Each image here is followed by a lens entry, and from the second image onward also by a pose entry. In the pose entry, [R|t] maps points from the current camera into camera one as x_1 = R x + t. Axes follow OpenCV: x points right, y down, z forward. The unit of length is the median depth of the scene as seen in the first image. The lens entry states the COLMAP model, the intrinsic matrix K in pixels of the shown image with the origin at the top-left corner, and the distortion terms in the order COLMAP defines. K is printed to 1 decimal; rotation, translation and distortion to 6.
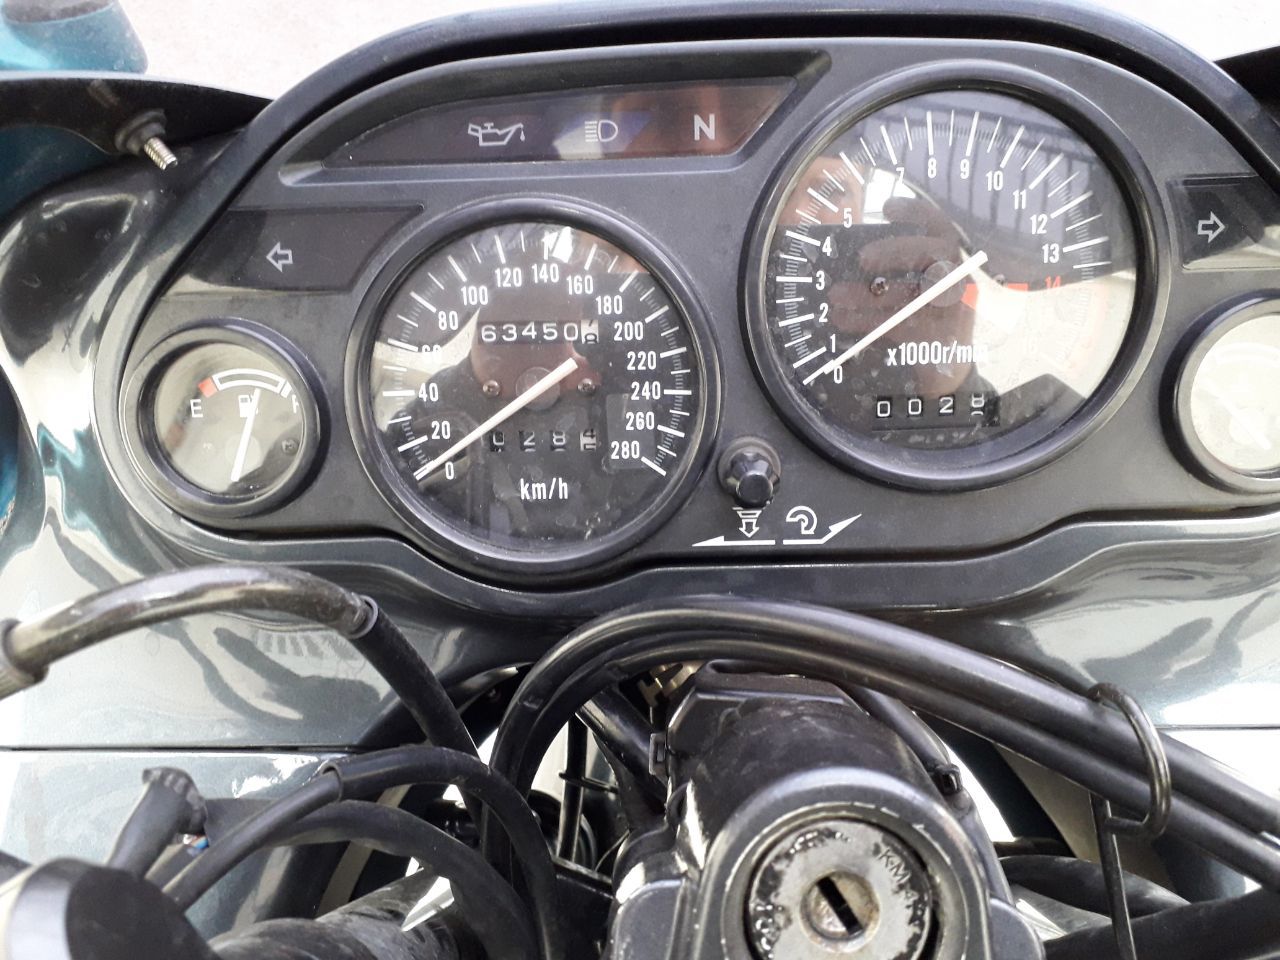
lens RADIAL K [[1090.1, 0, 643.3], [0, 1090.1, 474.6], [0, 0, 1]] dist [0.064686, -0.026795]
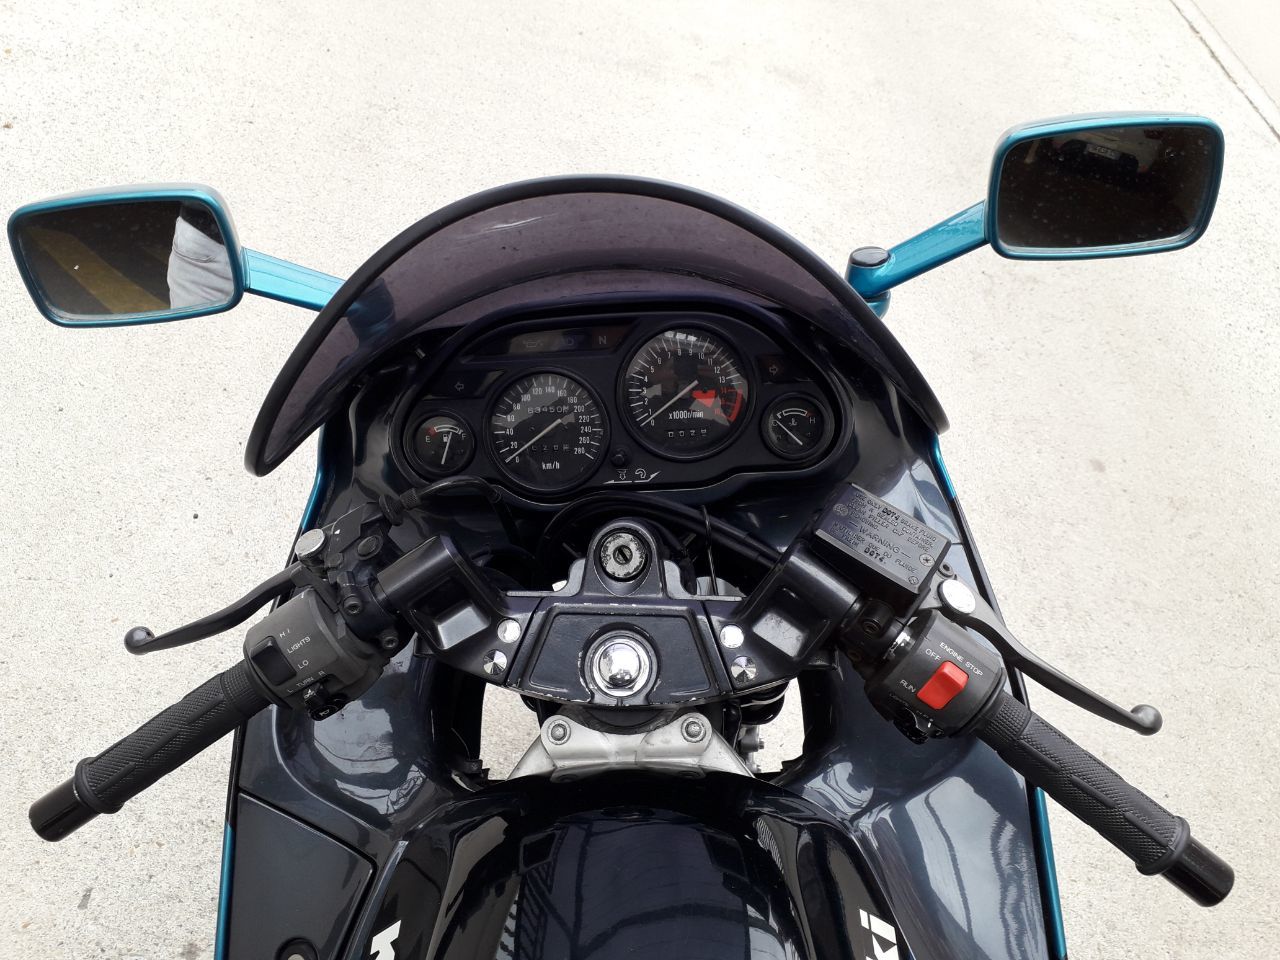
lens RADIAL K [[1090.1, 0, 636.4], [0, 1090.1, 482.9], [0, 0, 1]] dist [0.064686, -0.026795]
pose [[0.999351, -0.020558, -0.029569, 0.217482], [0.019475, 0.999146, -0.036442, 0.170503], [0.030293, 0.035843, 0.998898, -1.849643]]
